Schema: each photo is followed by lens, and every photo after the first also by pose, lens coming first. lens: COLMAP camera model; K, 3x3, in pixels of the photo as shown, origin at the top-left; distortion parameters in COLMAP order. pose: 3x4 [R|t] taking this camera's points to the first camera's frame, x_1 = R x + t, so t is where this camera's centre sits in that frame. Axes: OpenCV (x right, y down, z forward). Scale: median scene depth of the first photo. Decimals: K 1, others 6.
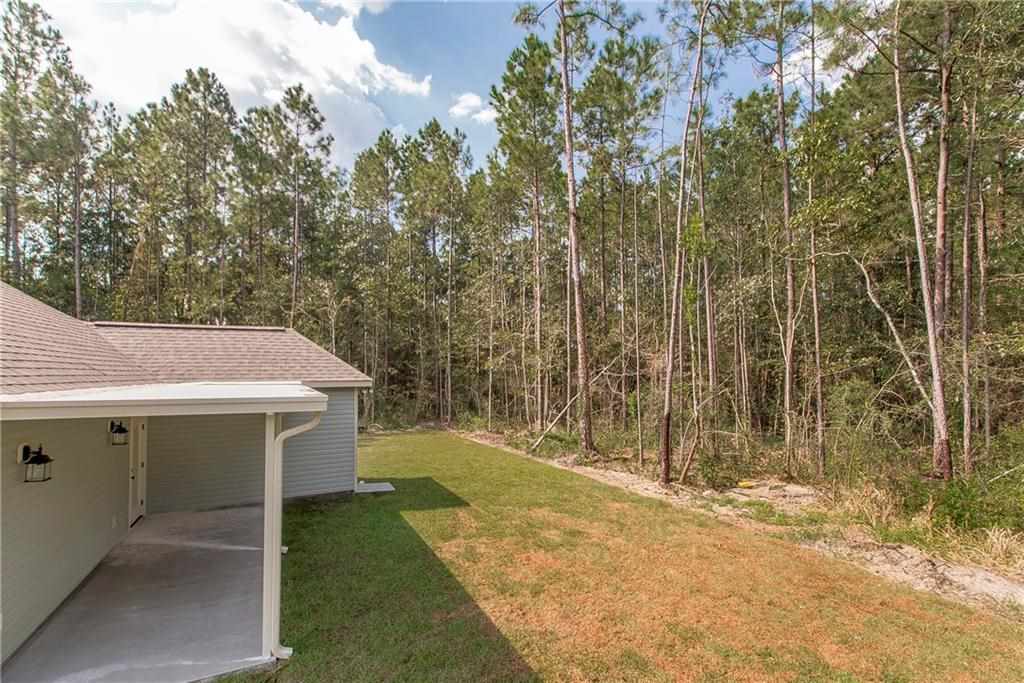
lens RADIAL K [[494.1, 0, 526.7], [0, 494.1, 349.1], [0, 0, 1]] dist [0.018140, -0.001220]
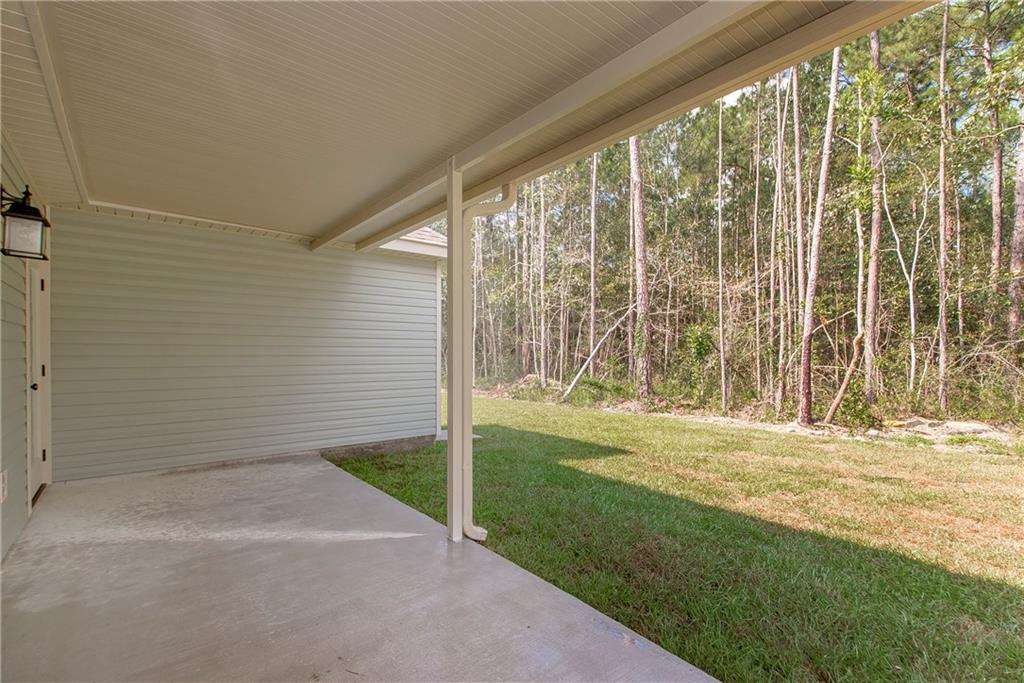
lens RADIAL K [[494.1, 0, 526.7], [0, 494.1, 349.1], [0, 0, 1]] dist [0.018140, -0.001220]
pose [[0.980197, 0.007267, 0.197892, -0.469236], [-0.015738, 0.999024, 0.041265, 0.200006], [-0.197399, -0.043562, 0.979355, 0.512363]]
